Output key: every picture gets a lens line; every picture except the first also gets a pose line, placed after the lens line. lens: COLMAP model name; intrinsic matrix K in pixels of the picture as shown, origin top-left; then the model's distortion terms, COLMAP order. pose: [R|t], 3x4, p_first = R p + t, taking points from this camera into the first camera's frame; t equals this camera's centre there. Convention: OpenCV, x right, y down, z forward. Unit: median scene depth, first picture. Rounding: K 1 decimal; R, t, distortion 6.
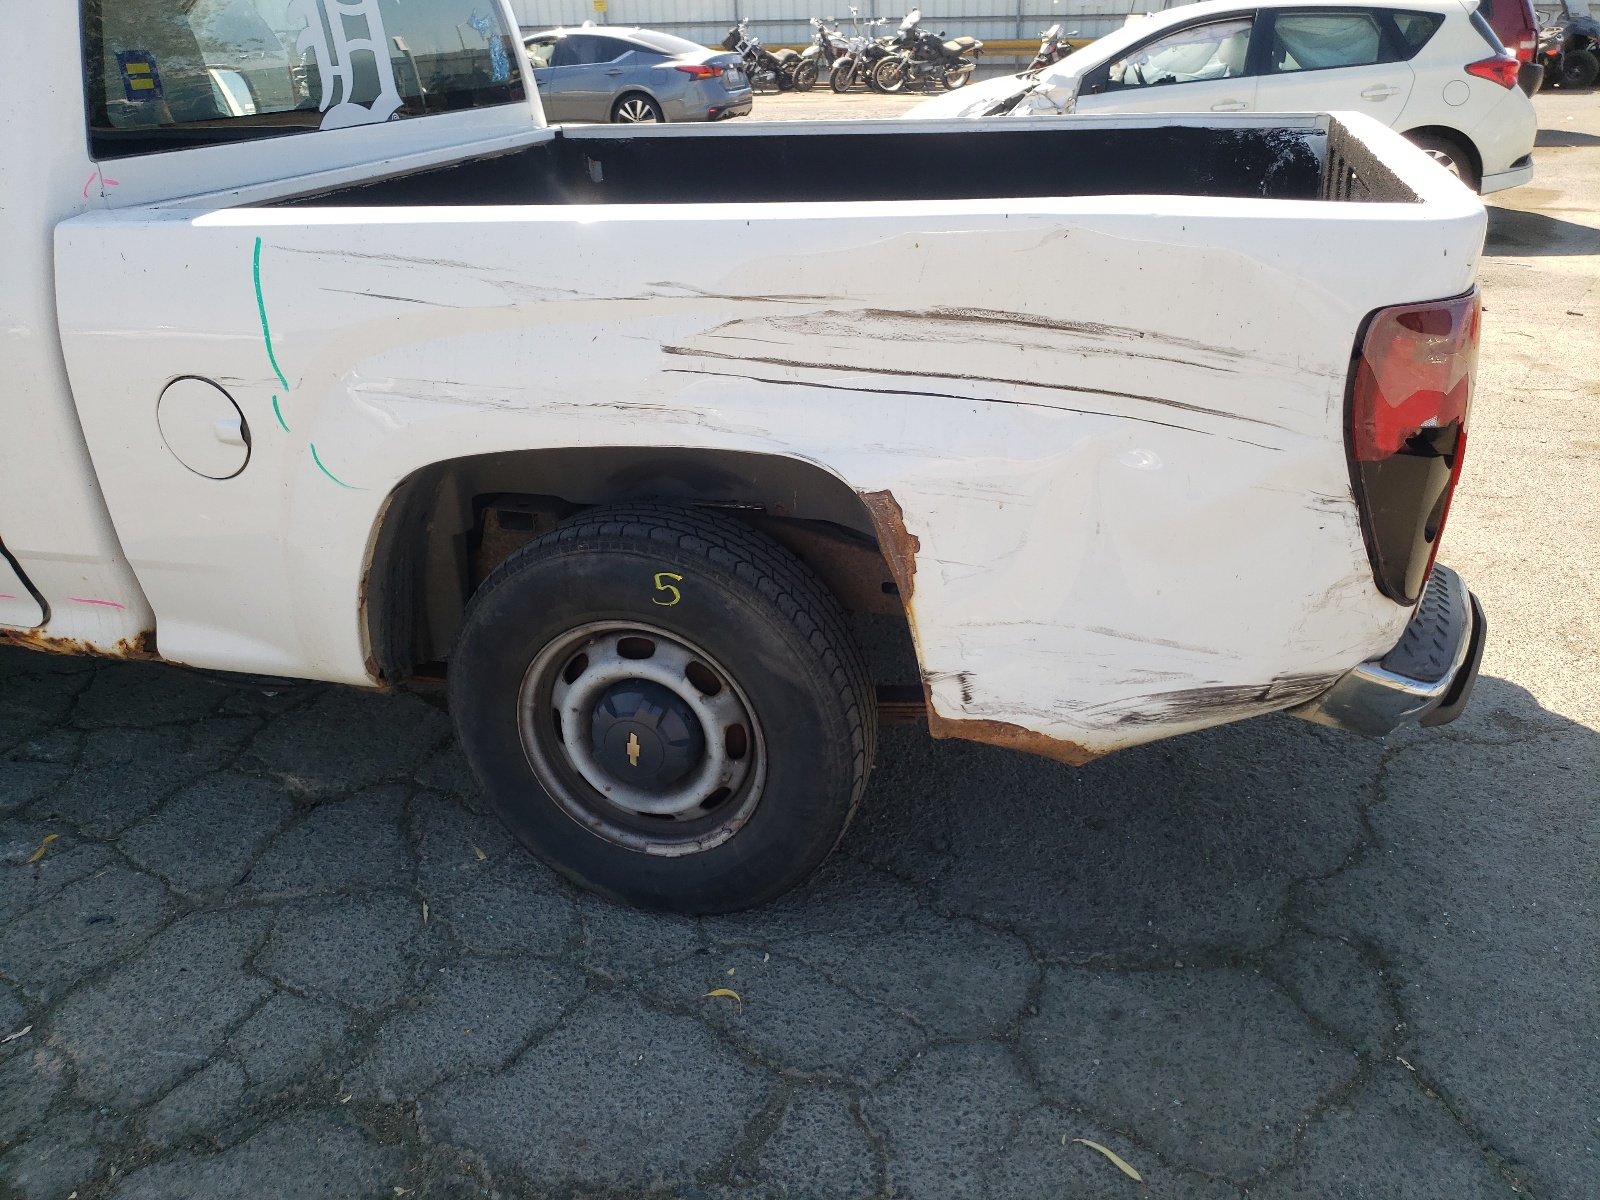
lens RADIAL K [[1285.1, 0, 794.7], [0, 1285.1, 560.9], [0, 0, 1]] dist [0.133730, -0.239058]
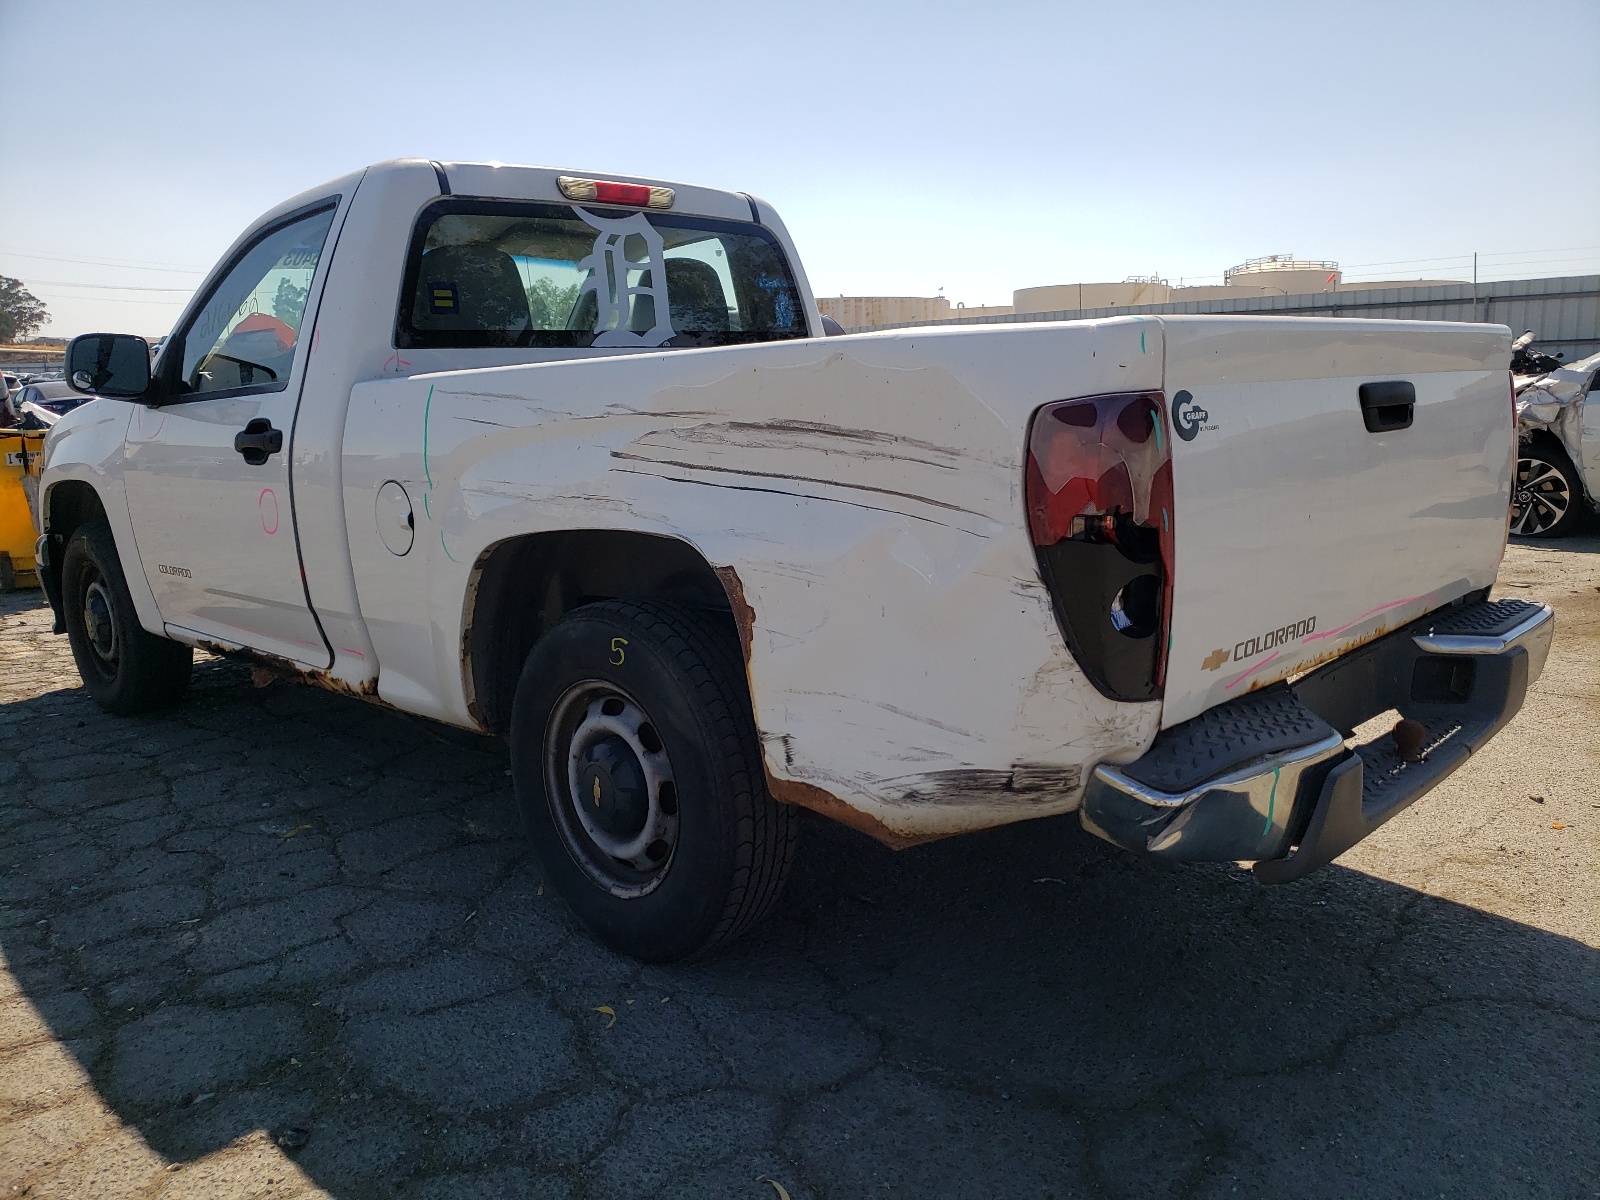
lens RADIAL K [[1285.1, 0, 794.7], [0, 1285.1, 560.9], [0, 0, 1]] dist [0.133730, -0.239058]
pose [[0.879584, 0.065181, -0.471257, 0.659126], [-0.178275, 0.963550, -0.199472, 0.162629], [0.441078, 0.259466, 0.859144, -0.018646]]
